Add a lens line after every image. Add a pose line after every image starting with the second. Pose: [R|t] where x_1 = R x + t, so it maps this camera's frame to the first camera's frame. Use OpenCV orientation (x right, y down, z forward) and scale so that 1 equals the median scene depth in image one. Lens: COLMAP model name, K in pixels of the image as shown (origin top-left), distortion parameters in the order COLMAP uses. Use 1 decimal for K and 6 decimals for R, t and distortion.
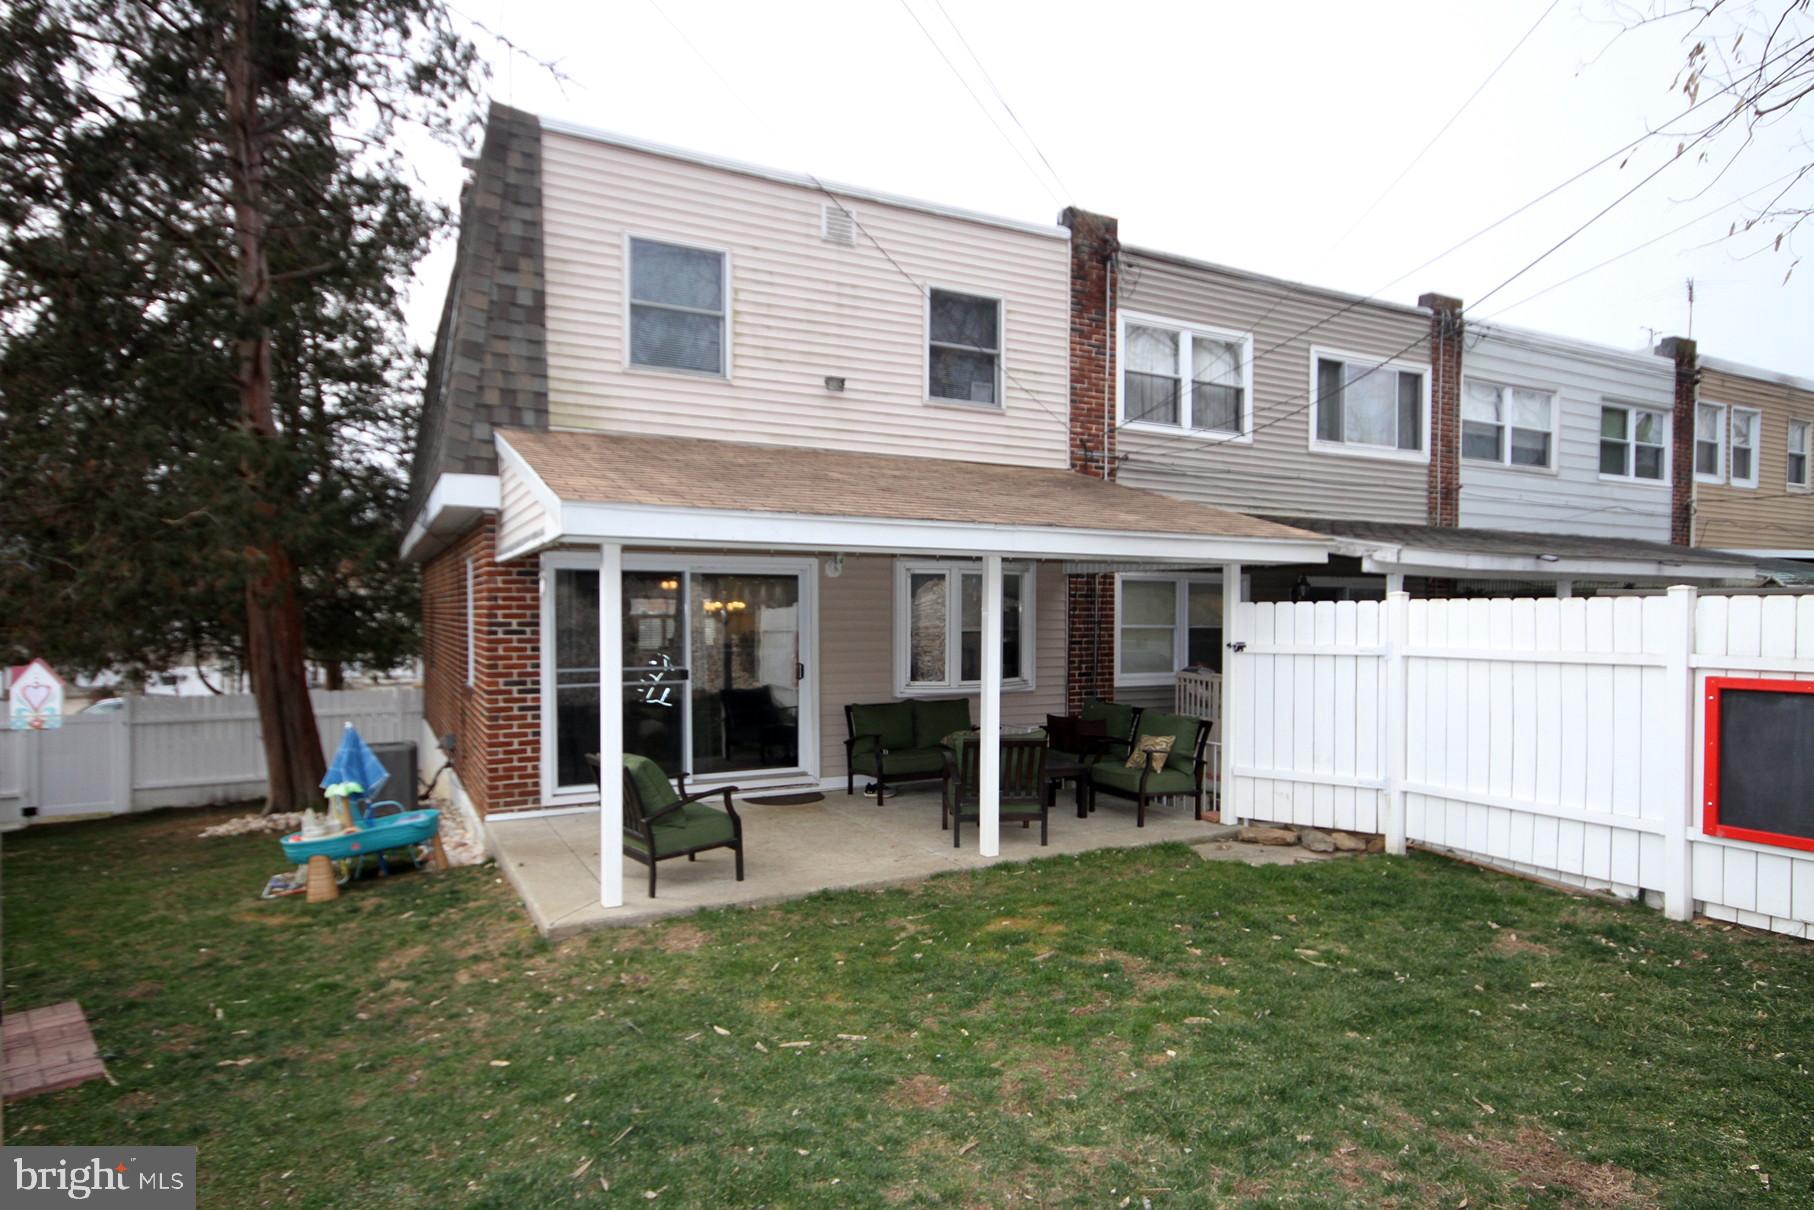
lens RADIAL K [[1088.2, 0, 910.1], [0, 1088.2, 635.2], [0, 0, 1]] dist [0.017801, 0.000406]
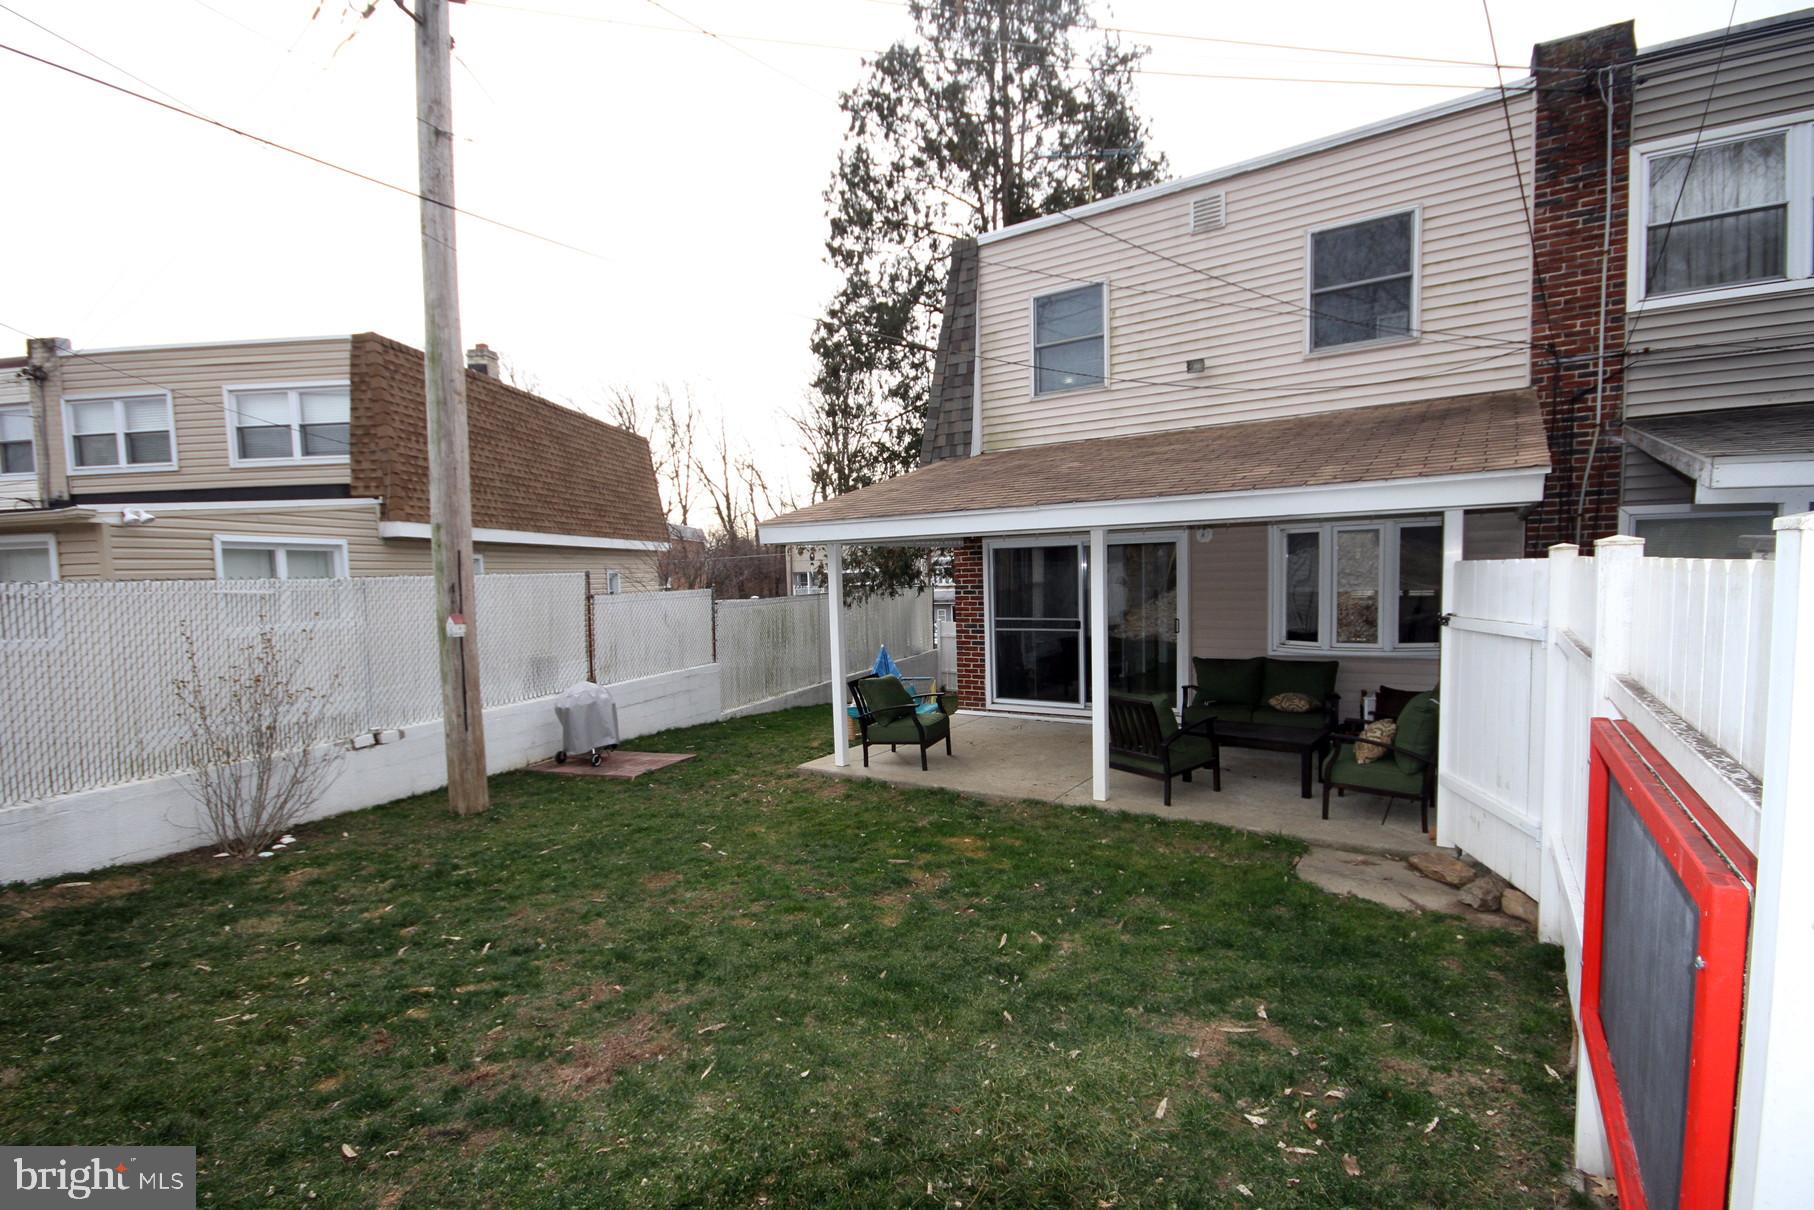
lens RADIAL K [[881.8, 0, 915.5], [0, 881.8, 633.3], [0, 0, 1]] dist [0.002351, 0.001022]
pose [[0.423812, 0.049907, -0.904374, 0.695777], [0.008121, 0.998231, 0.058892, -0.018143], [0.905714, -0.032303, 0.422657, 0.400027]]
